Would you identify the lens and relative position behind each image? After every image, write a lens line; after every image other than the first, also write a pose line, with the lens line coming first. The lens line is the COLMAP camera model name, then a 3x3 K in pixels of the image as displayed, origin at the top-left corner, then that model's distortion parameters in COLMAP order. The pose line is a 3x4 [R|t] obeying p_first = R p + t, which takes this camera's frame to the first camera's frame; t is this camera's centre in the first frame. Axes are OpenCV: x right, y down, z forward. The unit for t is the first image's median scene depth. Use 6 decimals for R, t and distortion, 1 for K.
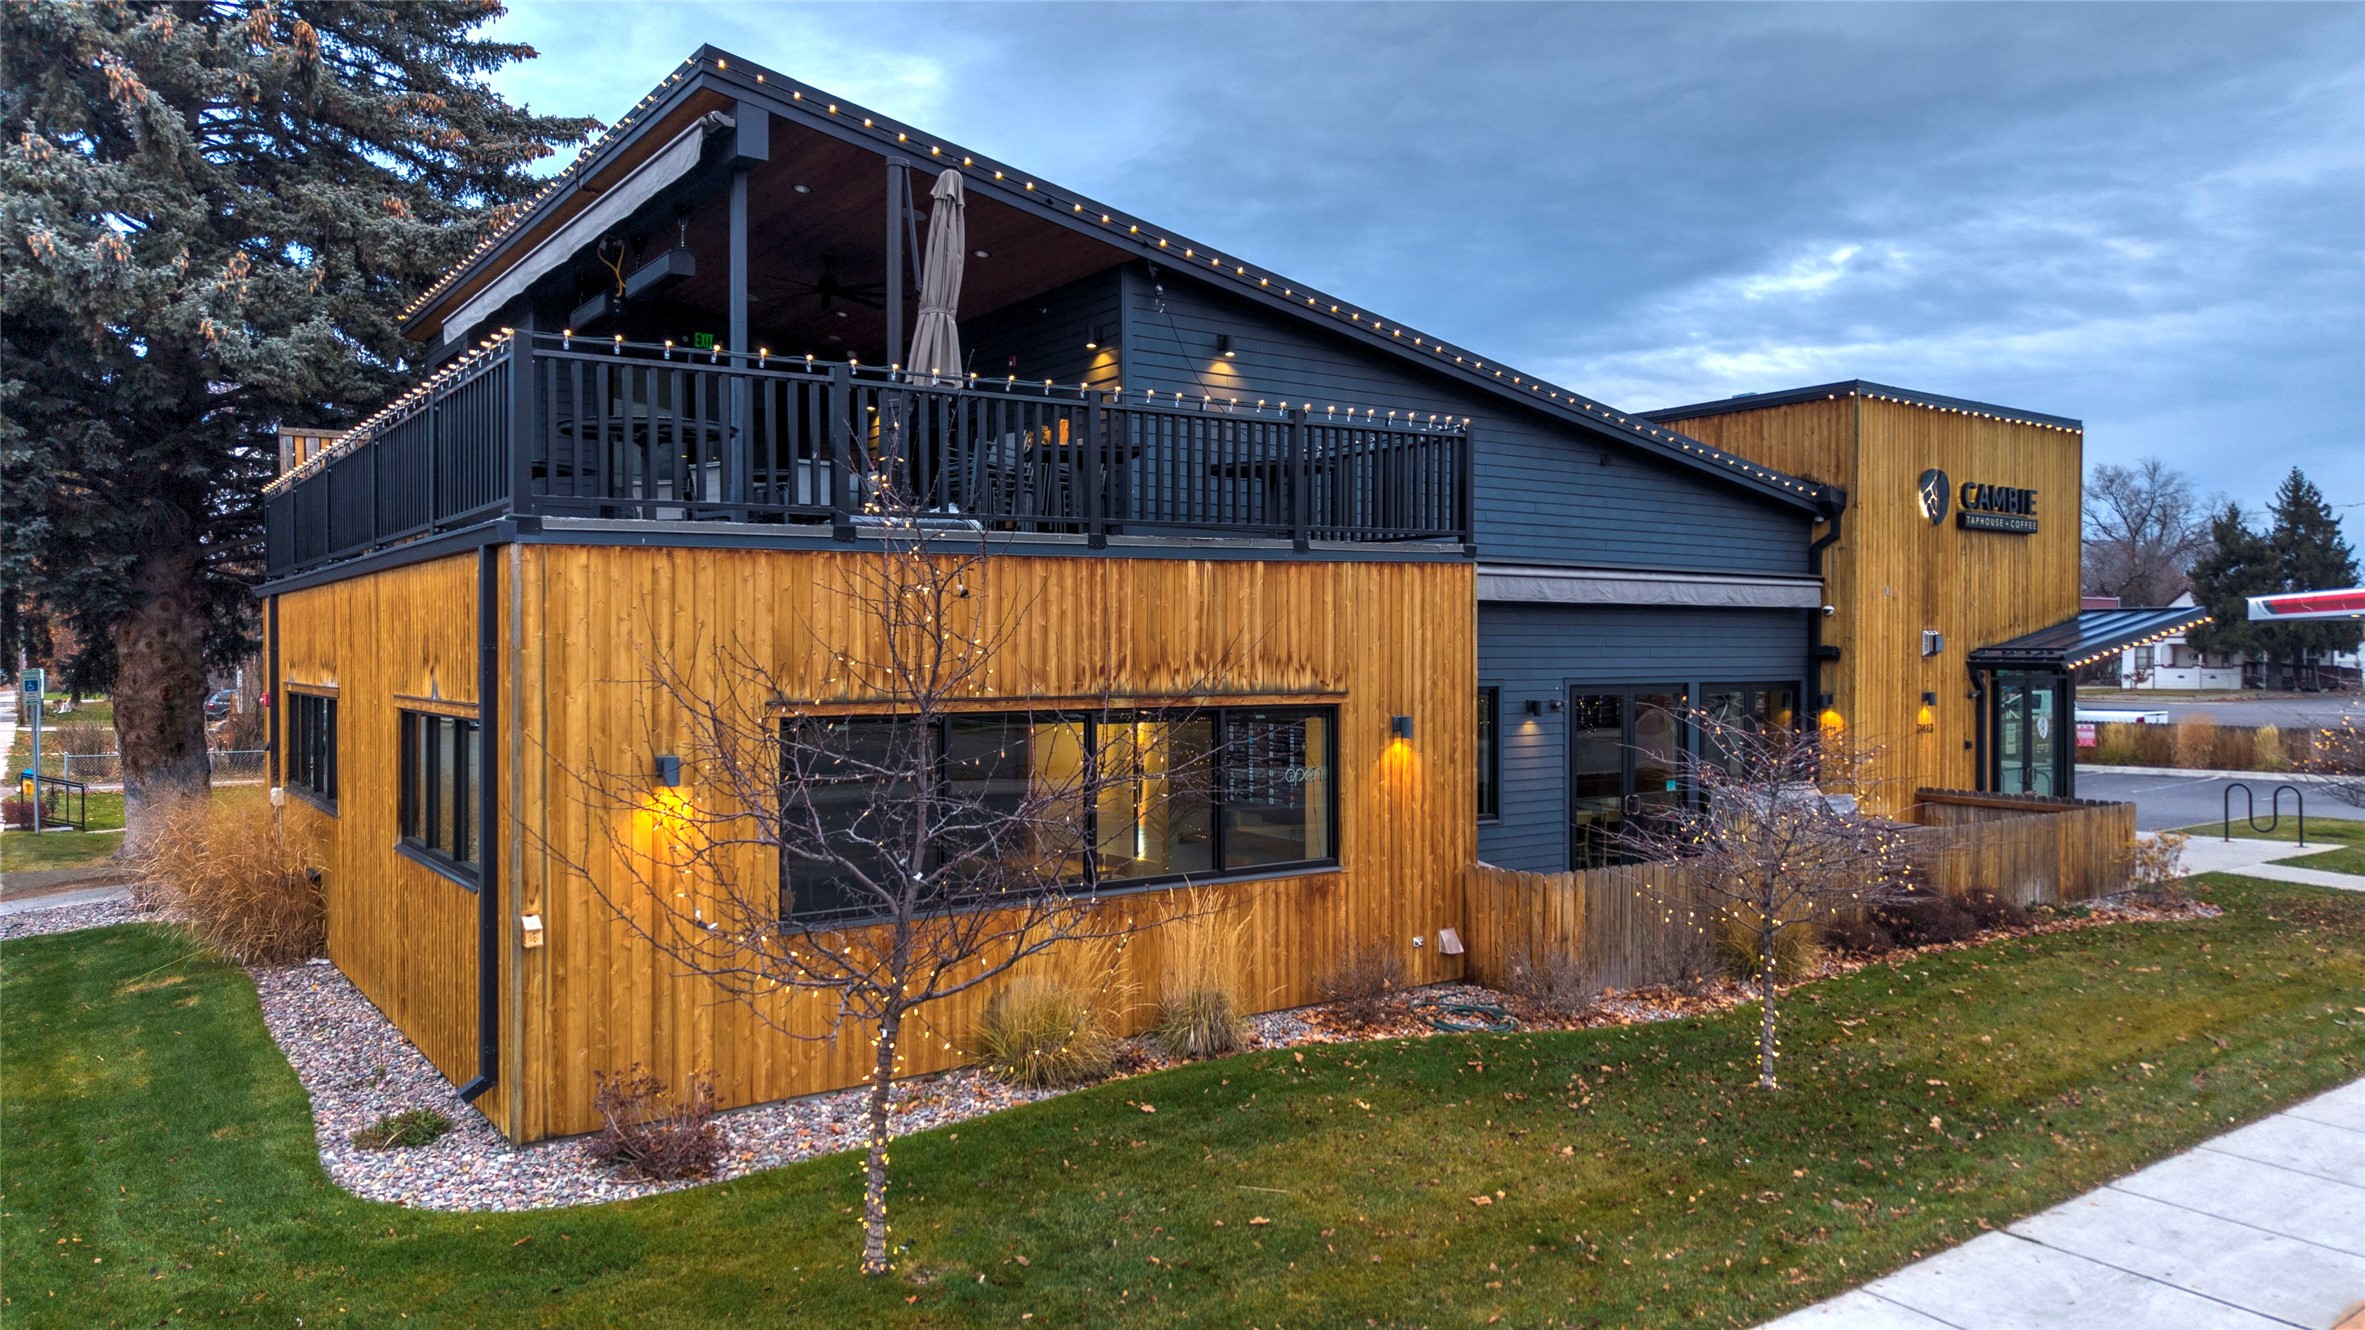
lens RADIAL K [[1577.6, 0, 1184.5], [0, 1577.6, 674.8], [0, 0, 1]] dist [0.021623, -0.024011]
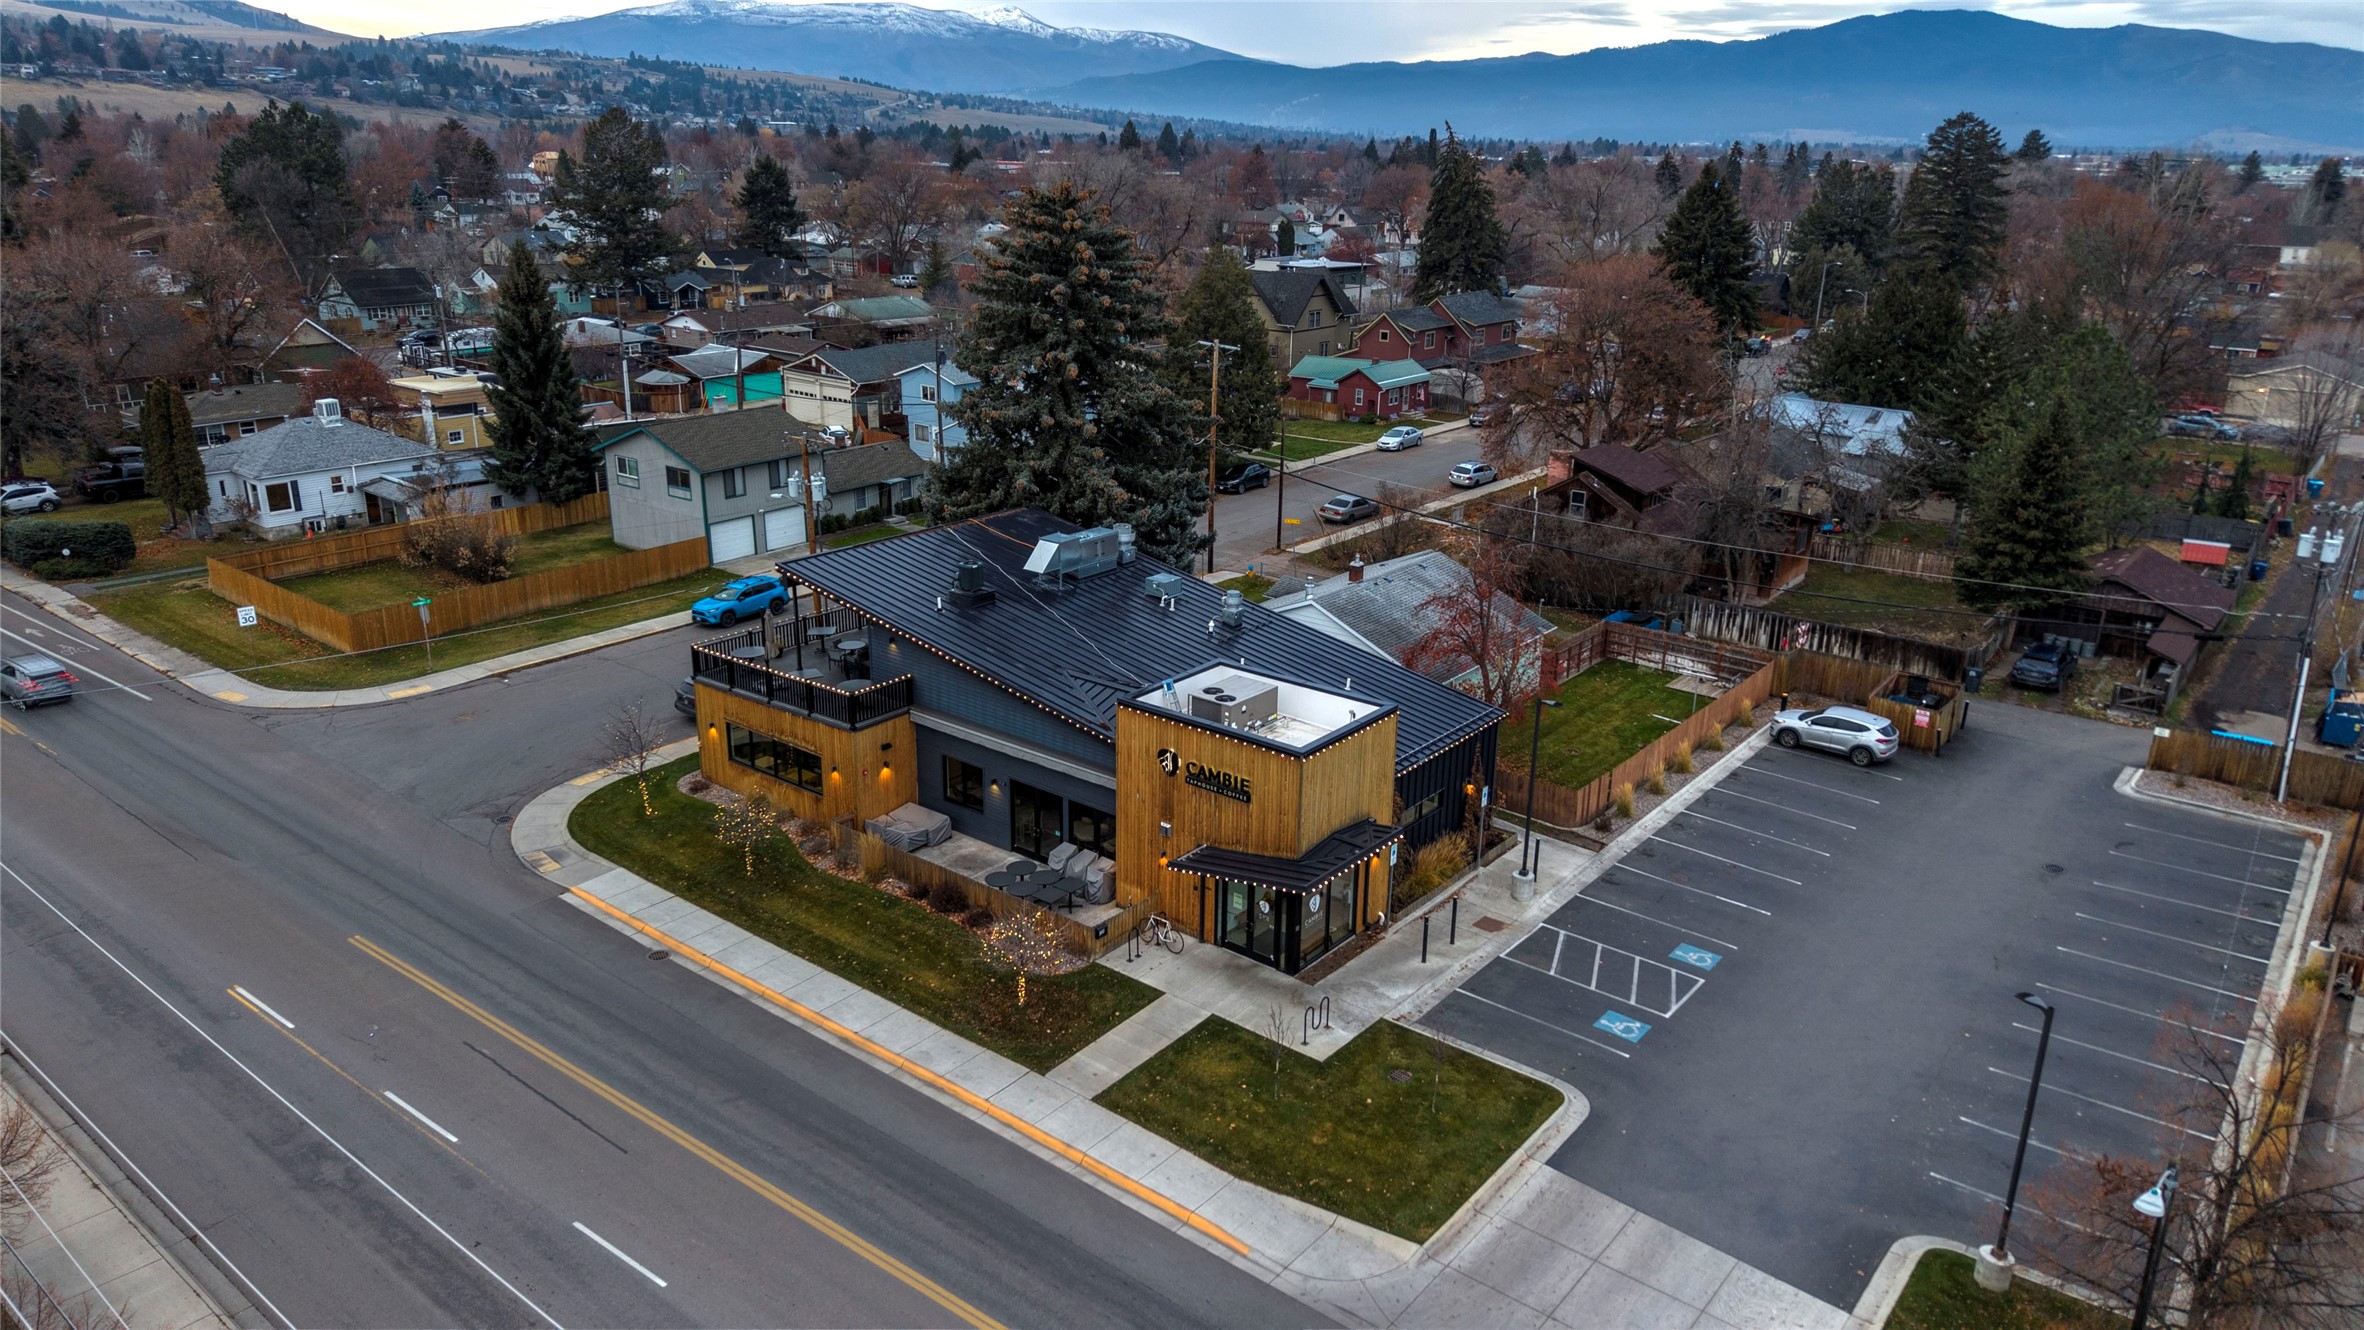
lens RADIAL K [[1572.8, 0, 1187.9], [0, 1572.8, 664.7], [0, 0, 1]] dist [0.055104, -0.064405]
pose [[0.263040, 0.310870, -0.913329, 3.592783], [-0.029896, 0.948838, 0.314345, -1.360474], [0.964322, -0.055380, 0.258876, 0.848546]]
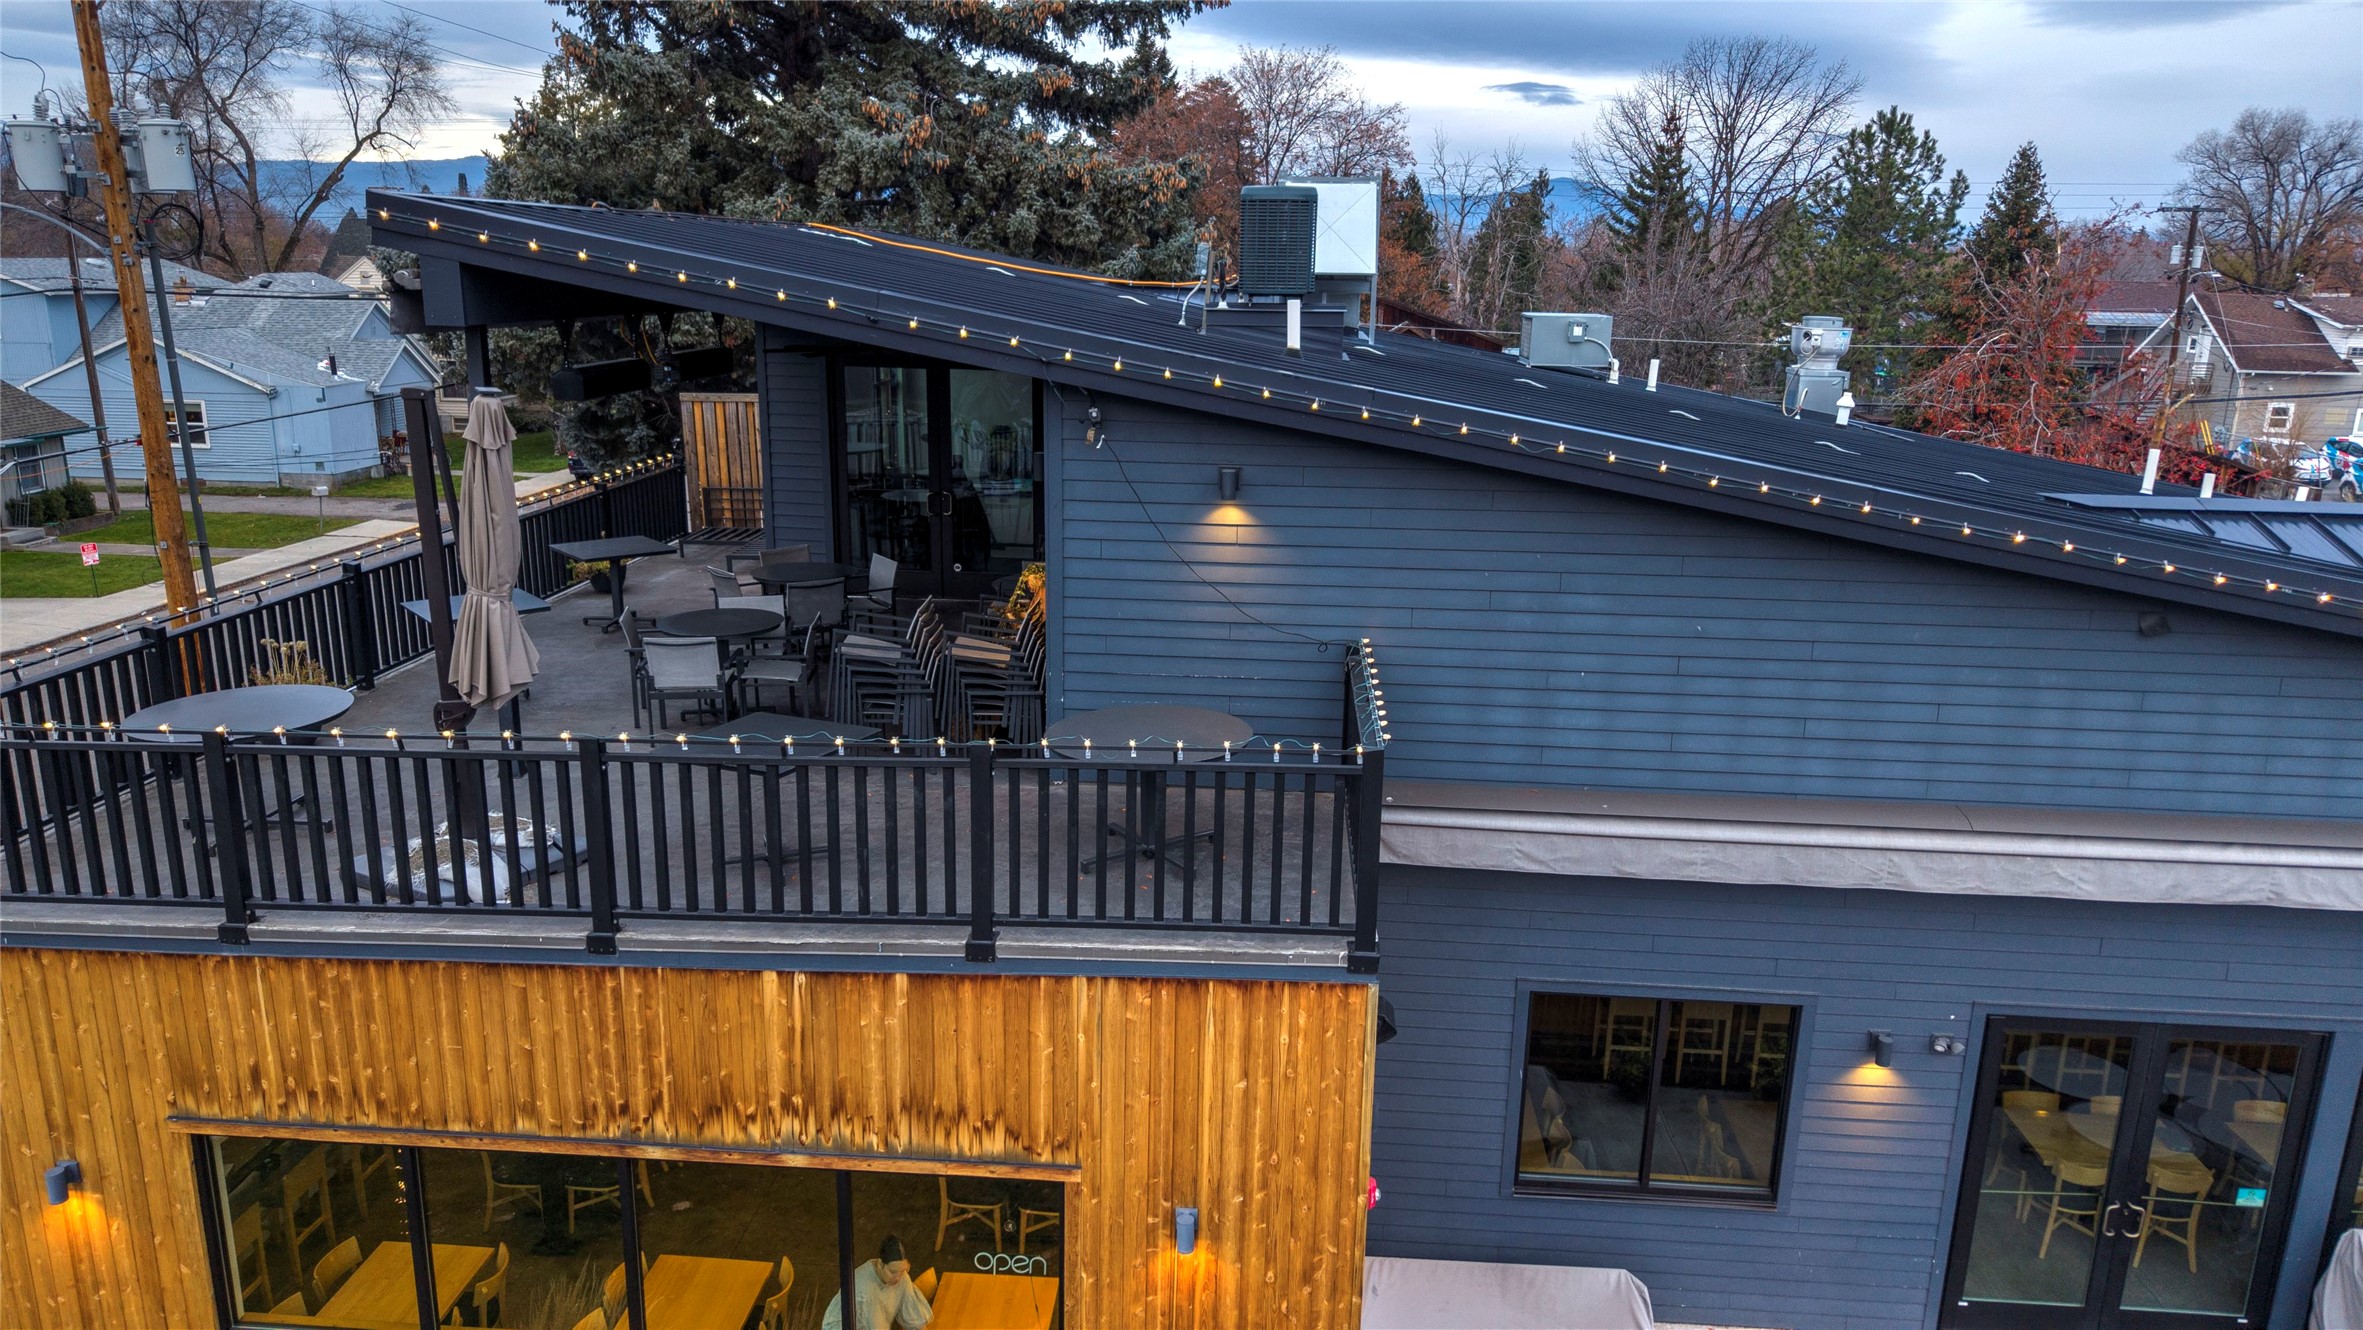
lens RADIAL K [[1578.7, 0, 1184.2], [0, 1578.7, 675.6], [0, 0, 1]] dist [0.018818, -0.020301]
pose [[0.765679, 0.179357, -0.617711, 0.481186], [-0.030646, 0.969419, 0.243491, -0.328585], [0.642492, -0.167506, 0.747760, 0.562514]]
